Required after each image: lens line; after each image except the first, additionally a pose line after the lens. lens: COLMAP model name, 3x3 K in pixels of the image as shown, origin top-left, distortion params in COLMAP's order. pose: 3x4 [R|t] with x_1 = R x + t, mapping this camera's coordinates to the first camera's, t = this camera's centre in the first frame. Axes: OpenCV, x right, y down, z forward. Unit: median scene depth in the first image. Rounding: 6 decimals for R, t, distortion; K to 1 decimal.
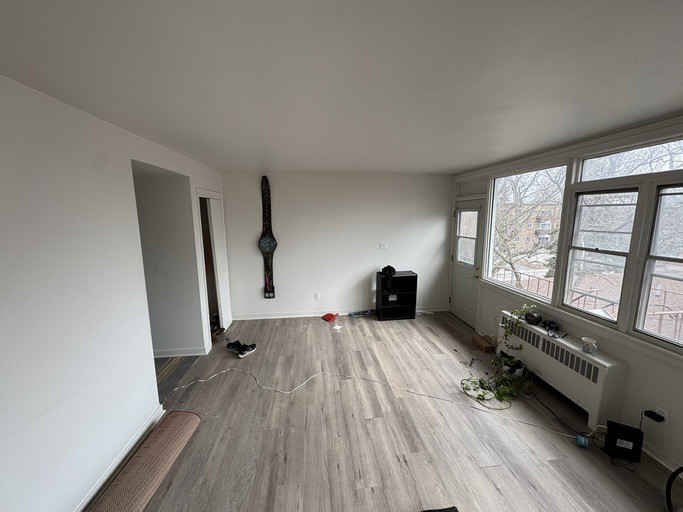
lens RADIAL K [[270.2, 0, 341.5], [0, 270.2, 256.0], [0, 0, 1]] dist [0.002121, 0.000362]
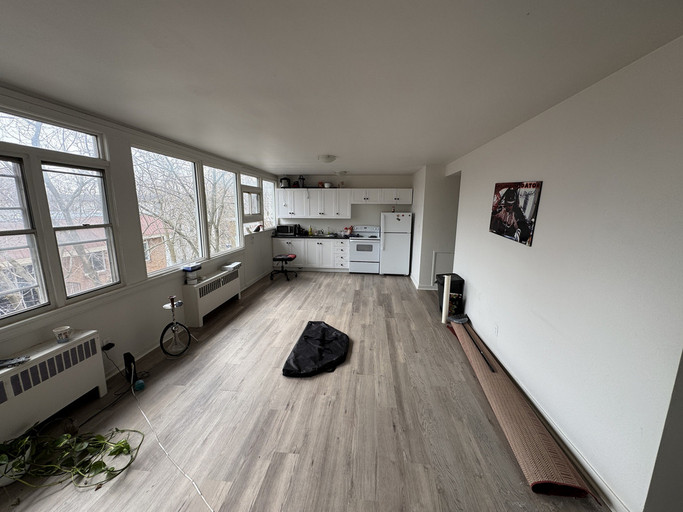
lens RADIAL K [[270.2, 0, 341.5], [0, 270.2, 256.0], [0, 0, 1]] dist [0.002121, 0.000362]
pose [[-0.977438, -0.038821, 0.207623, -0.182574], [0.031103, 0.945796, 0.323268, -0.190046], [-0.208919, 0.322432, -0.923250, 1.639867]]
